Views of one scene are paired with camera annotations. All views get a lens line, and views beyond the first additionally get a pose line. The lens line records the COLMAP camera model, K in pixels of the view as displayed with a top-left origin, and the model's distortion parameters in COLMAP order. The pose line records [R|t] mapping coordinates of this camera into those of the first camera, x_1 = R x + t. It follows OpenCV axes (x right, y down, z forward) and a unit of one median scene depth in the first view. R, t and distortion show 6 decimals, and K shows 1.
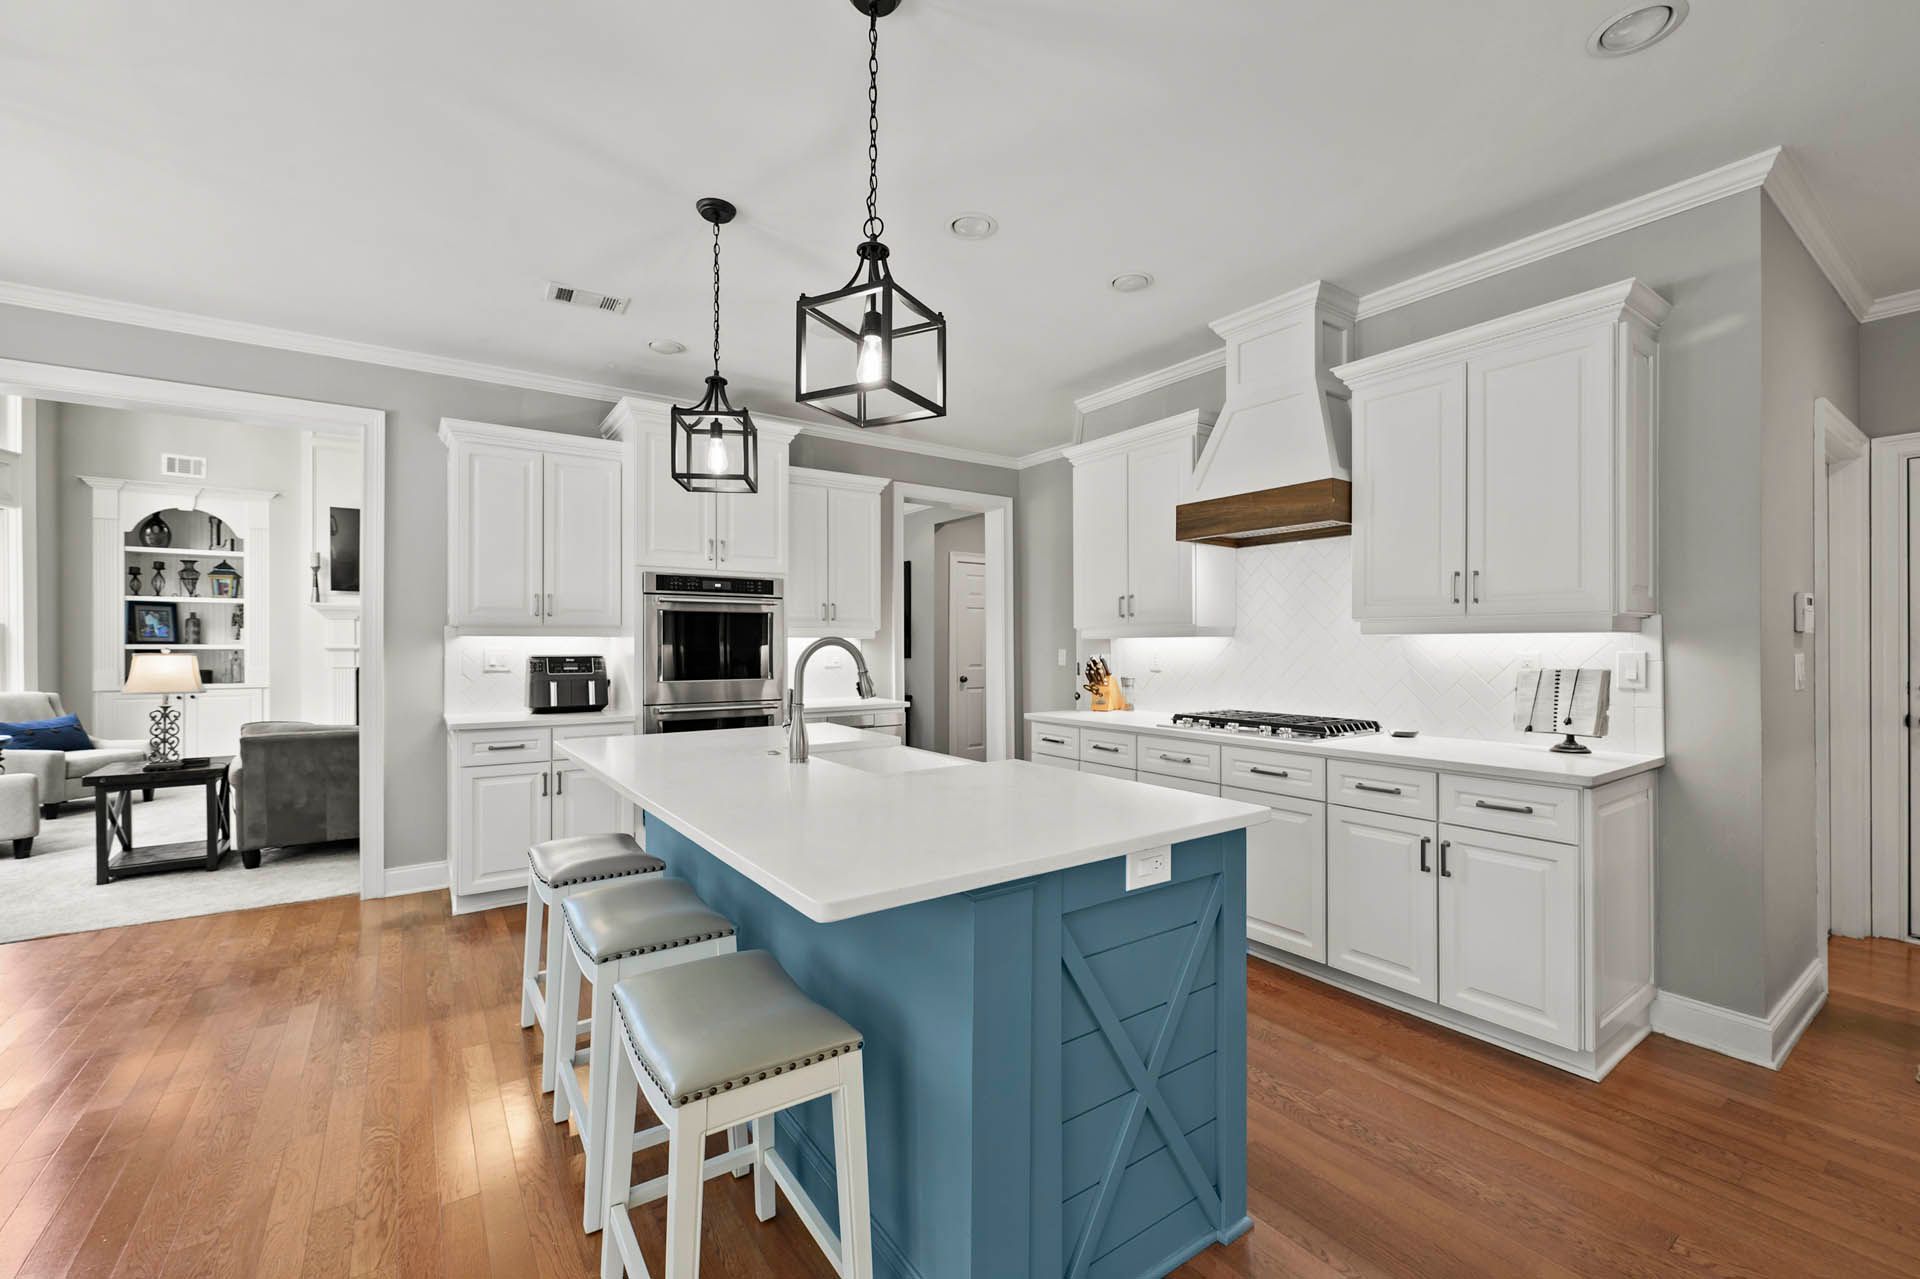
lens RADIAL K [[800.8, 0, 960.7], [0, 800.8, 635.1], [0, 0, 1]] dist [-0.001650, -0.000473]
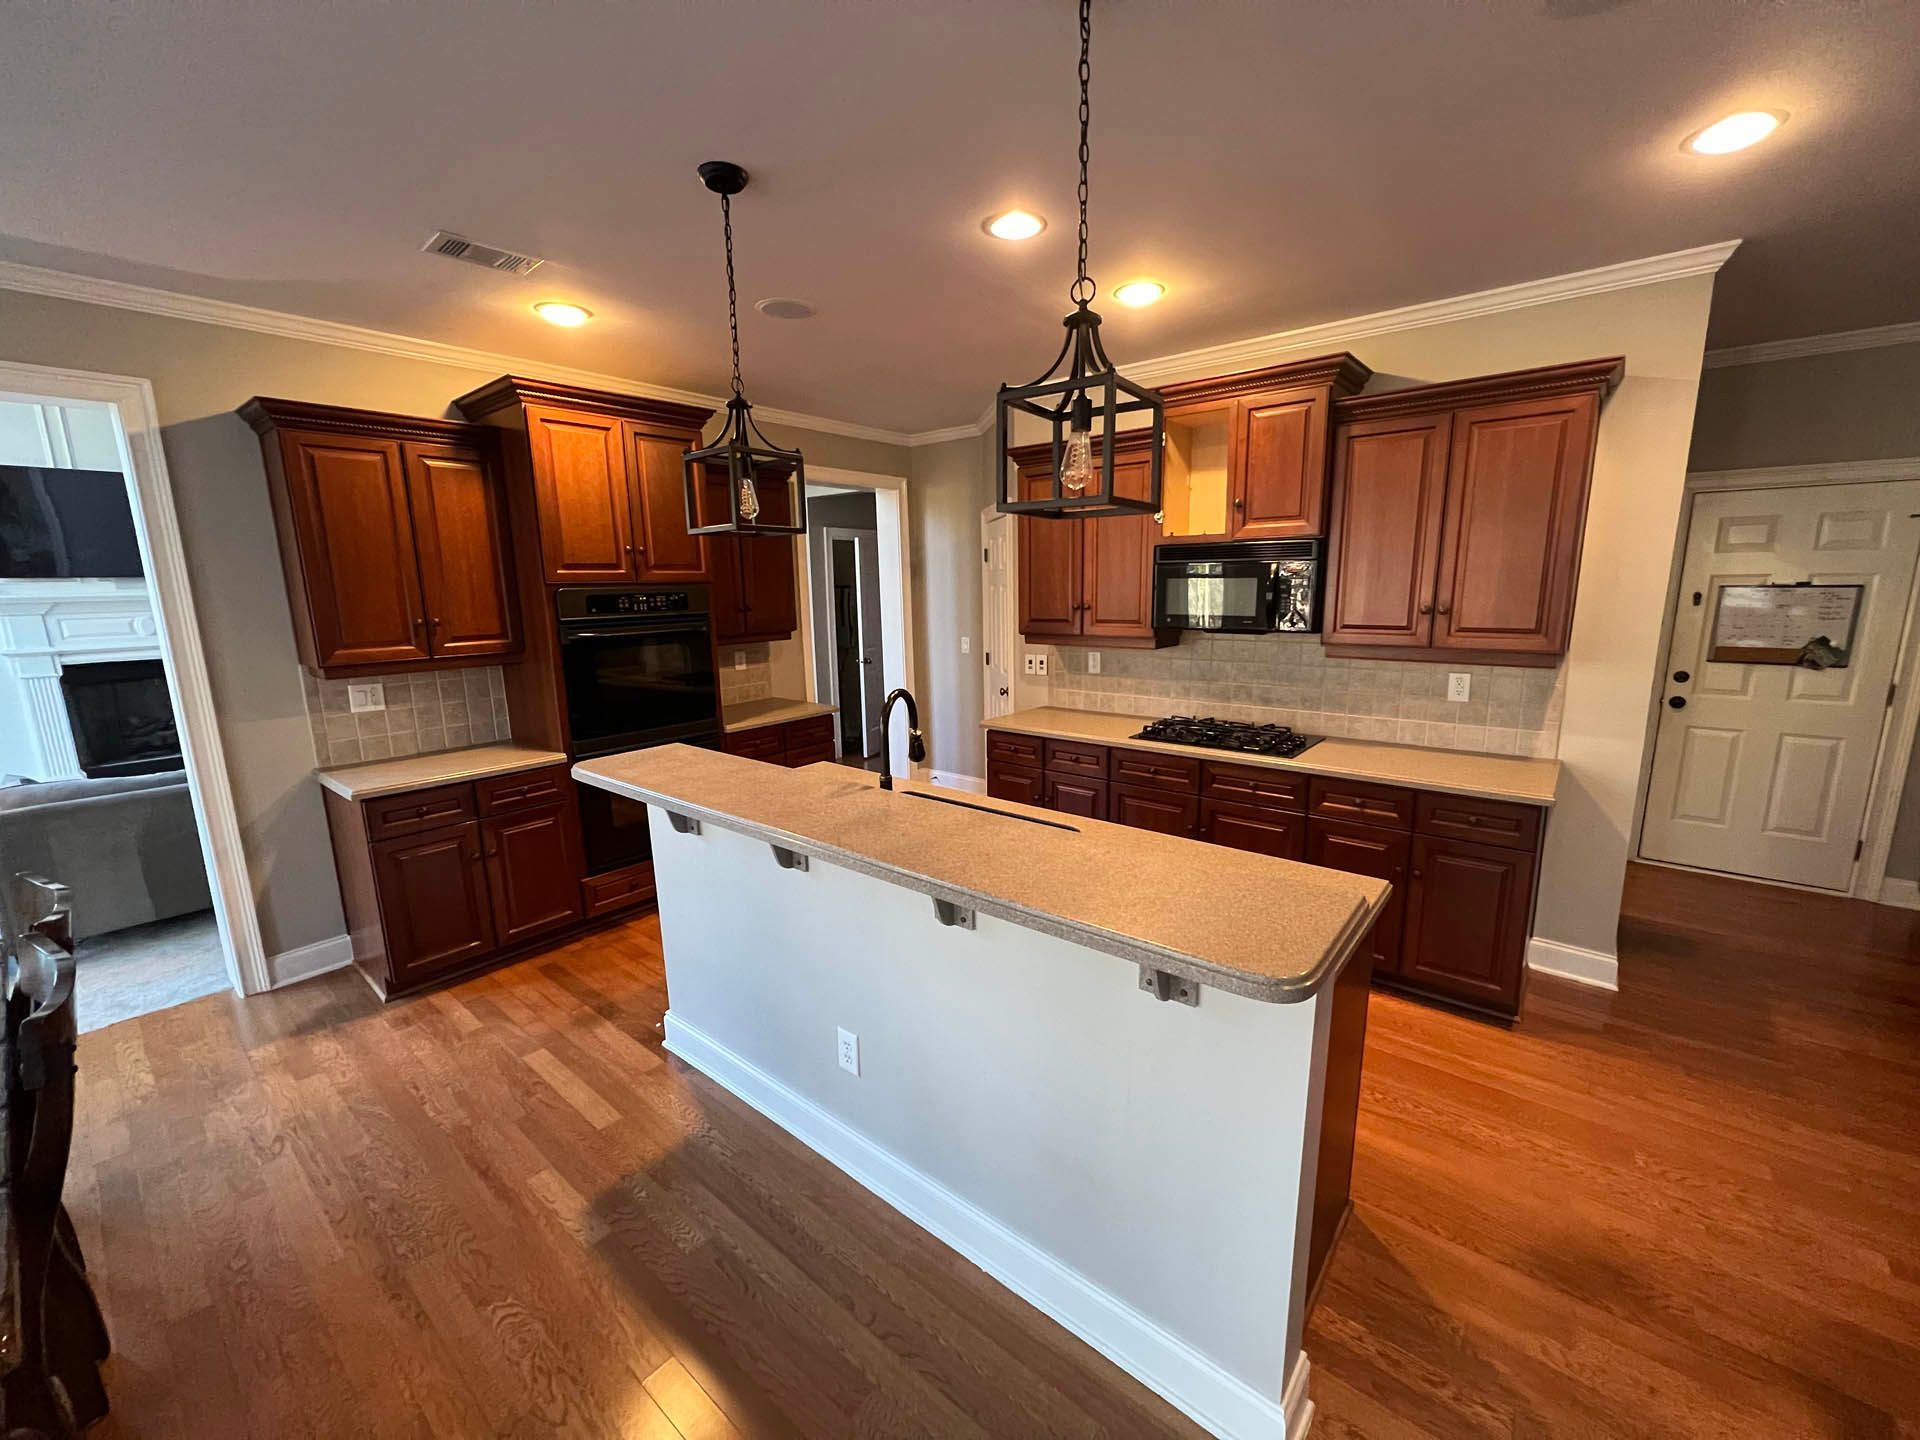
lens RADIAL K [[772.8, 0, 960.4], [0, 772.8, 722.0], [0, 0, 1]] dist [-0.001364, 0.000323]
pose [[0.964510, -0.063661, 0.256259, -0.382759], [0.013982, 0.981453, 0.191190, -0.179120], [-0.263677, -0.180821, 0.947511, 0.145755]]
